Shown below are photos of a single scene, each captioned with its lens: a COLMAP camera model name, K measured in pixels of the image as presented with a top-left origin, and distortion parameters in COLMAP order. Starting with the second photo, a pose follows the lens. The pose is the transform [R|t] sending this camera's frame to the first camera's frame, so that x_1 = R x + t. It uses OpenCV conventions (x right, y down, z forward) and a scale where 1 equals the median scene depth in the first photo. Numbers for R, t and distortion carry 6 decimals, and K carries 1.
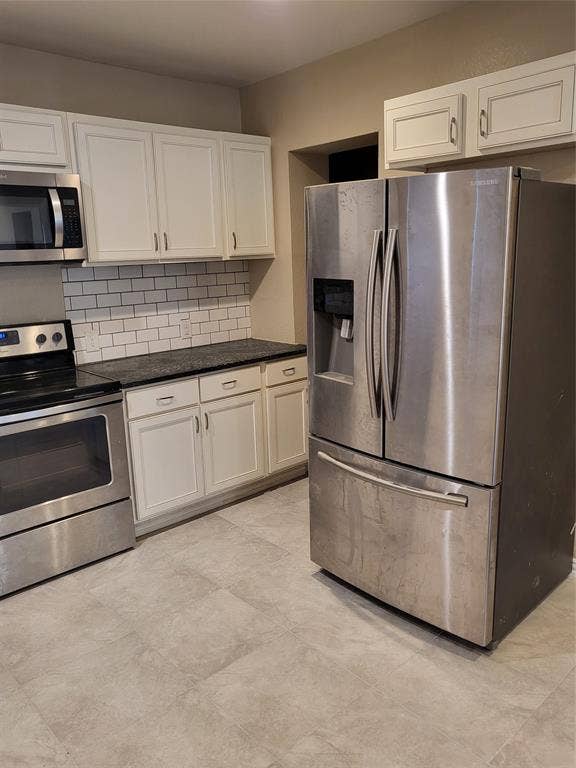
lens RADIAL K [[599.9, 0, 300.5], [0, 599.9, 371.0], [0, 0, 1]] dist [-0.038135, 0.073539]
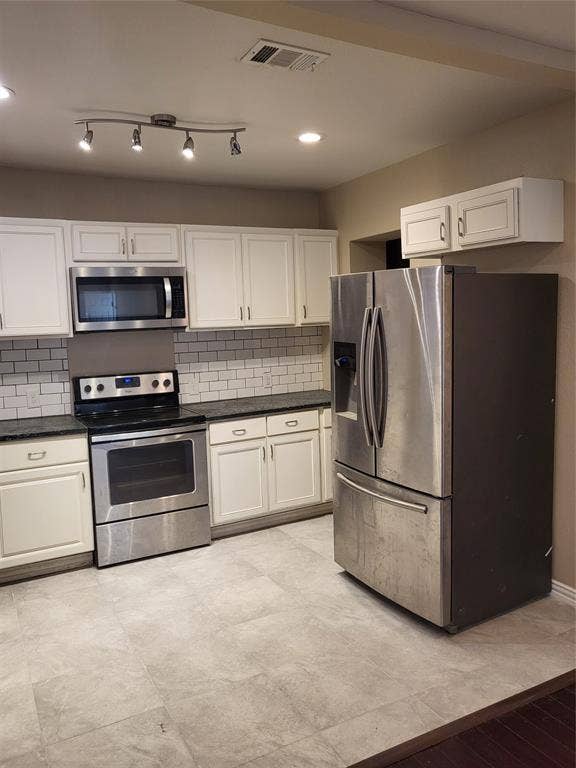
lens RADIAL K [[599.9, 0, 295.3], [0, 599.9, 372.0], [0, 0, 1]] dist [-0.038135, 0.073539]
pose [[0.970796, 0.020263, -0.239048, 0.222066], [-0.043790, 0.994653, -0.093527, 0.037304], [0.235875, 0.101263, 0.966493, -0.276004]]
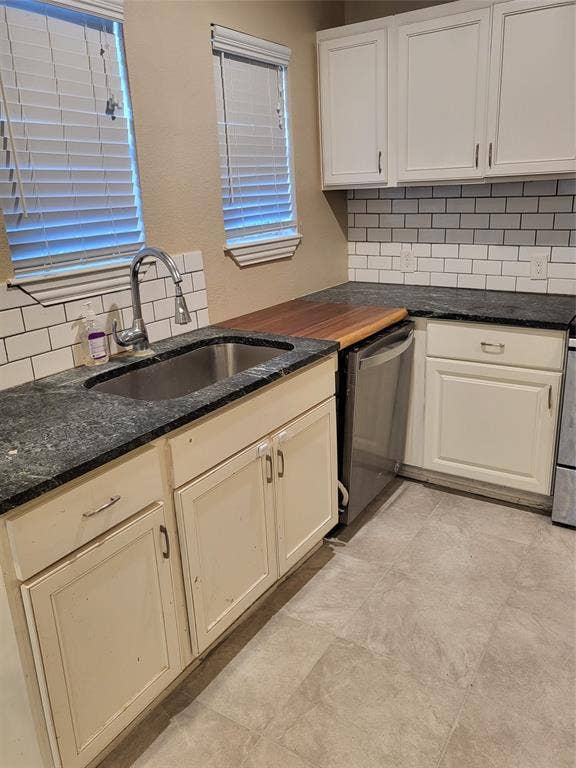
lens RADIAL K [[599.9, 0, 288.5], [0, 599.9, 372.5], [0, 0, 1]] dist [-0.038135, 0.073539]
pose [[0.249994, 0.300120, -0.920560, 0.178150], [-0.154609, 0.950923, 0.268032, -0.040088], [0.955824, 0.075321, 0.284126, 0.250897]]
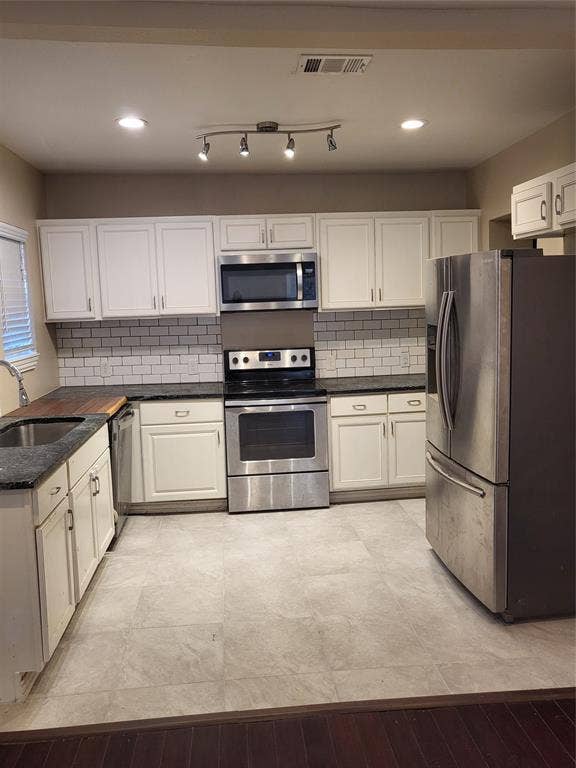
lens RADIAL K [[599.9, 0, 286.4], [0, 599.9, 369.6], [0, 0, 1]] dist [-0.038135, 0.073539]
pose [[0.797226, 0.071714, -0.599406, 0.509708], [-0.110303, 0.993508, -0.027842, 0.020710], [0.593518, 0.088313, 0.799960, -0.251089]]
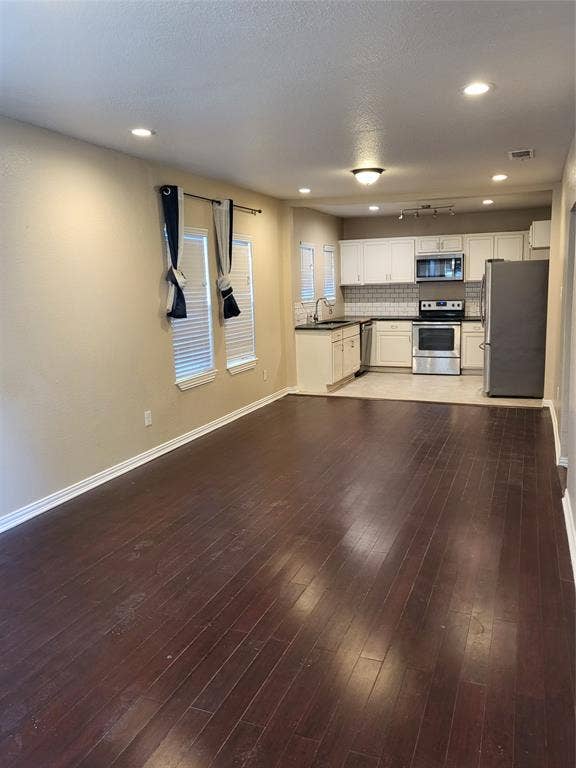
lens RADIAL K [[599.9, 0, 289.2], [0, 599.9, 382.3], [0, 0, 1]] dist [-0.038135, 0.073539]
pose [[0.432354, 0.160688, -0.887271, 2.177302], [-0.163581, 0.981643, 0.098068, 0.186753], [0.886742, 0.102741, 0.450703, -1.197221]]
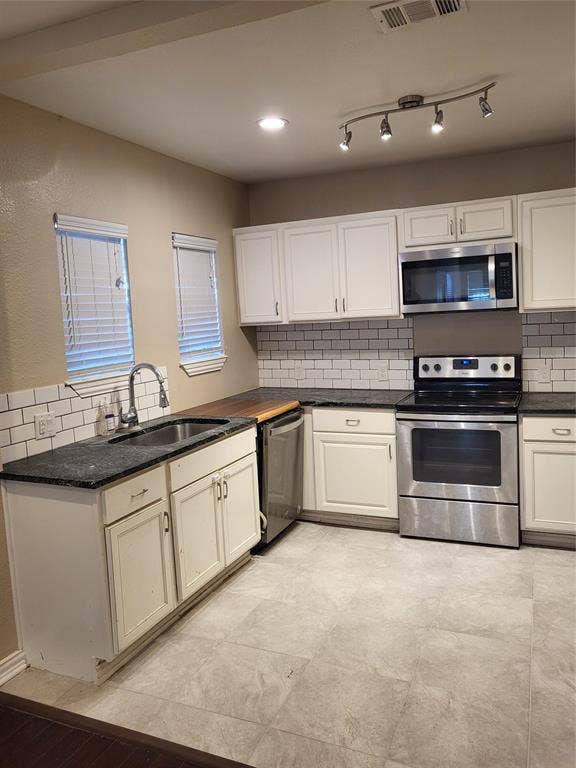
lens RADIAL K [[599.9, 0, 288.4], [0, 599.9, 369.2], [0, 0, 1]] dist [-0.038135, 0.073539]
pose [[0.398526, 0.094891, -0.912235, 0.627319], [-0.141549, 0.989080, 0.041047, -0.043390], [0.906168, 0.112767, 0.407606, 0.068852]]
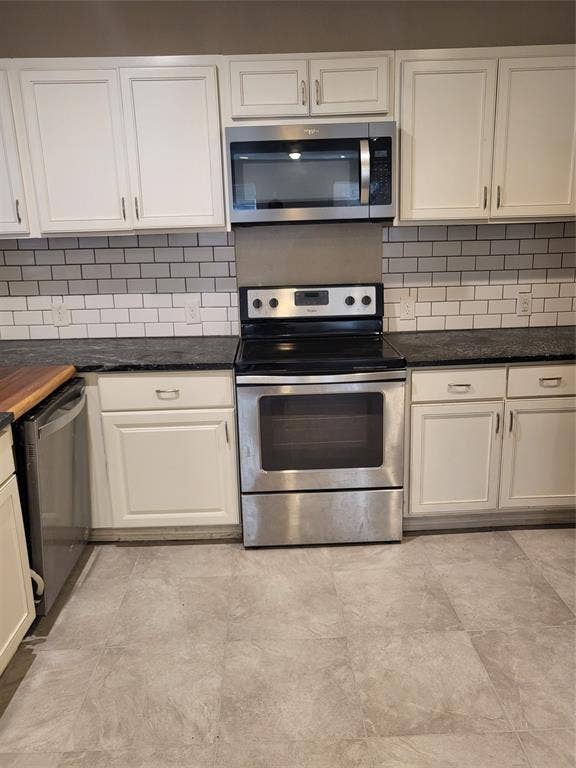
lens RADIAL K [[599.9, 0, 290.4], [0, 599.9, 372.1], [0, 0, 1]] dist [-0.038135, 0.073539]
pose [[0.757133, 0.167321, -0.631469, 0.133072], [-0.123497, 0.985872, 0.113155, -0.041836], [0.641482, -0.007689, 0.767100, 0.214174]]
